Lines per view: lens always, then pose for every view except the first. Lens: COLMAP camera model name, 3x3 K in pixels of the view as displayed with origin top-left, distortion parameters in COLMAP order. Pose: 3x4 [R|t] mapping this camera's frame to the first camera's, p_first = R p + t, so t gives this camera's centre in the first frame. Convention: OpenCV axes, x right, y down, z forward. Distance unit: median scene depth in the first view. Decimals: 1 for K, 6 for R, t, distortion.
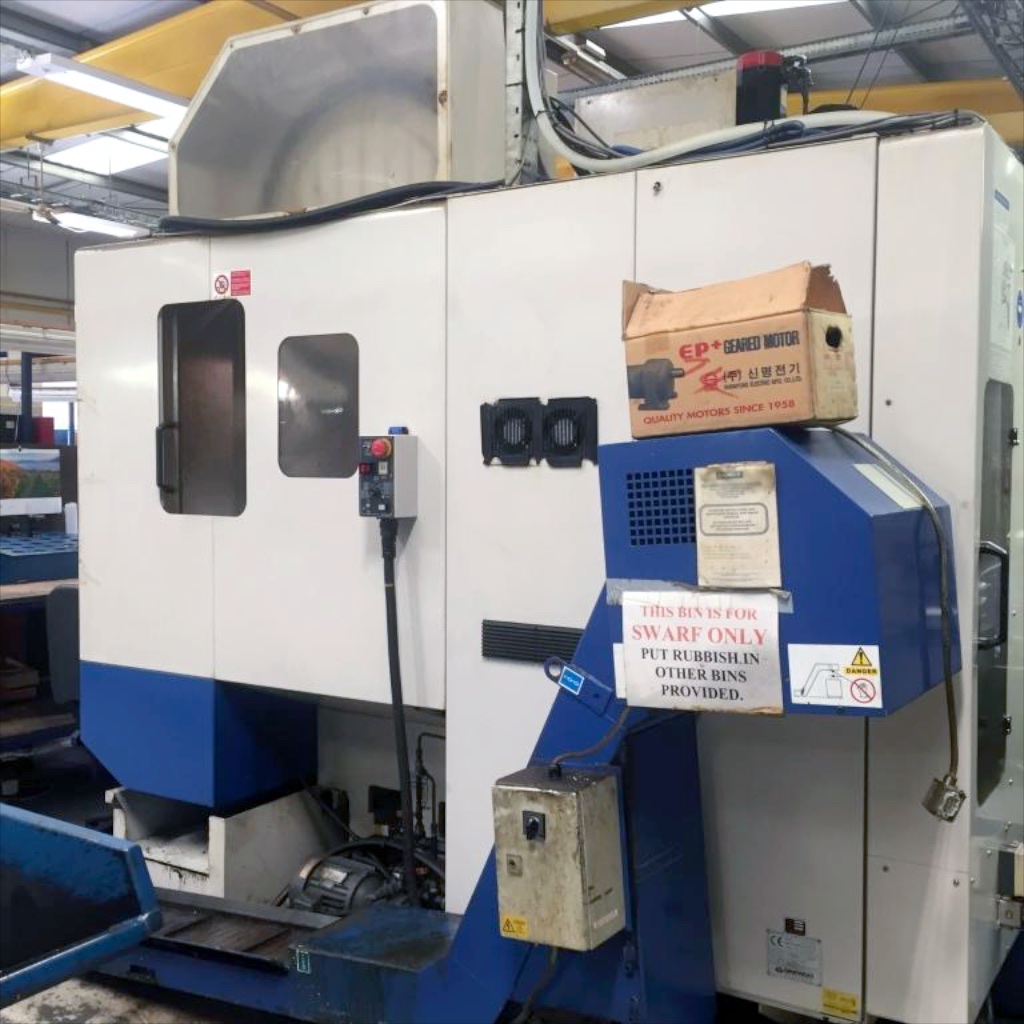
lens RADIAL K [[1177.3, 0, 509.3], [0, 1177.3, 509.1], [0, 0, 1]] dist [0.040395, 0.000000]
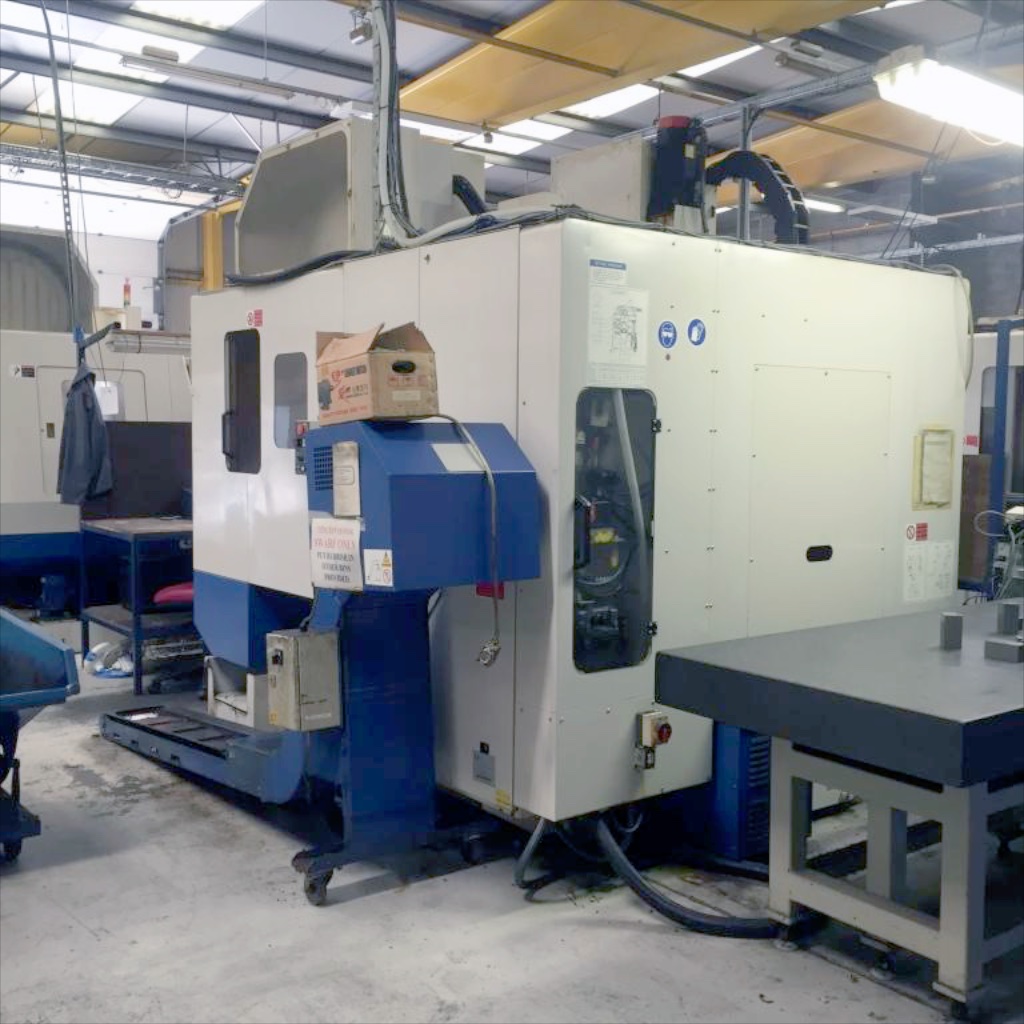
lens RADIAL K [[1177.3, 0, 516.8], [0, 1177.3, 514.8], [0, 0, 1]] dist [0.040395, 0.000000]
pose [[0.942359, 0.030229, -0.333234, 0.842872], [-0.021015, 0.999292, 0.031222, 0.005956], [0.333942, -0.022419, 0.942327, -0.438162]]
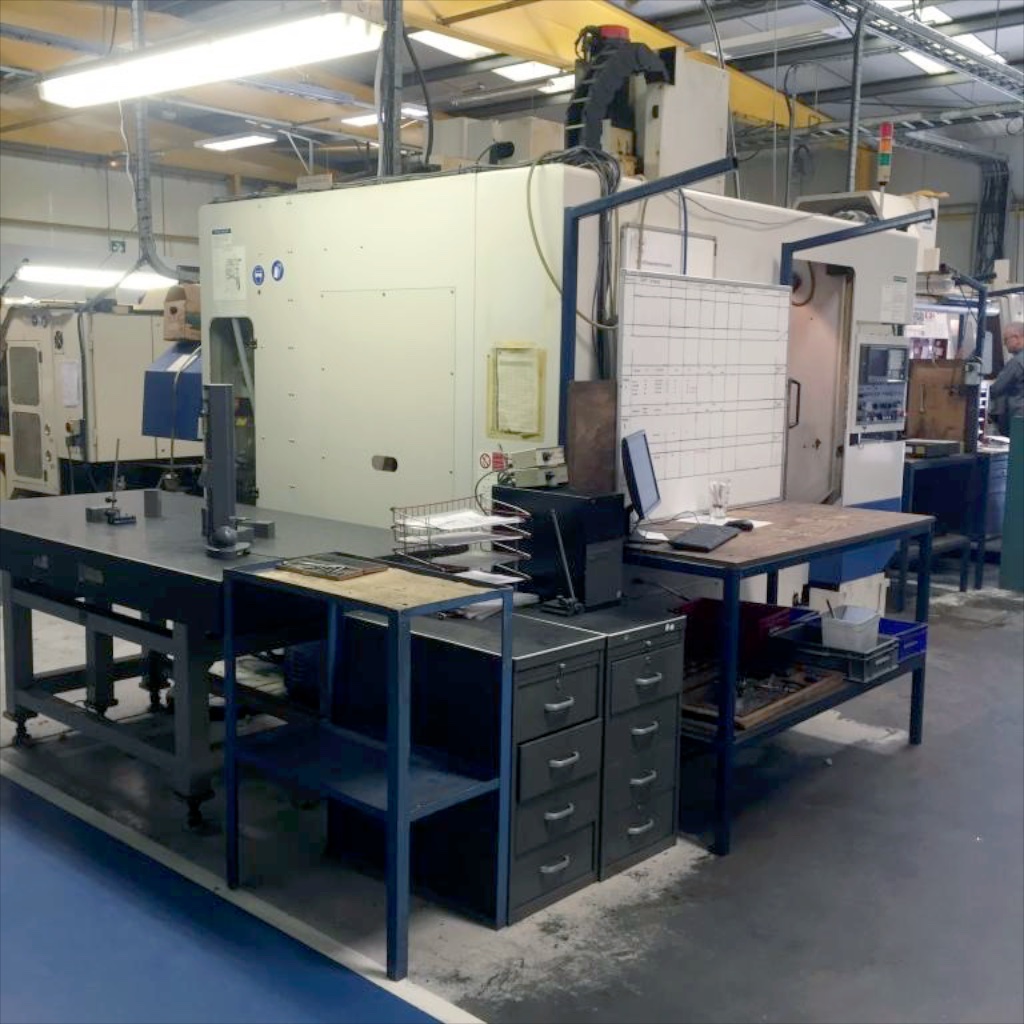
lens RADIAL K [[1177.3, 0, 511.9], [0, 1177.3, 511.3], [0, 0, 1]] dist [0.040395, 0.000000]
pose [[-0.175812, 0.123676, -0.976624, 2.576997], [-0.060536, 0.988841, 0.136121, -0.088739], [0.982561, 0.083053, -0.166364, 2.000893]]
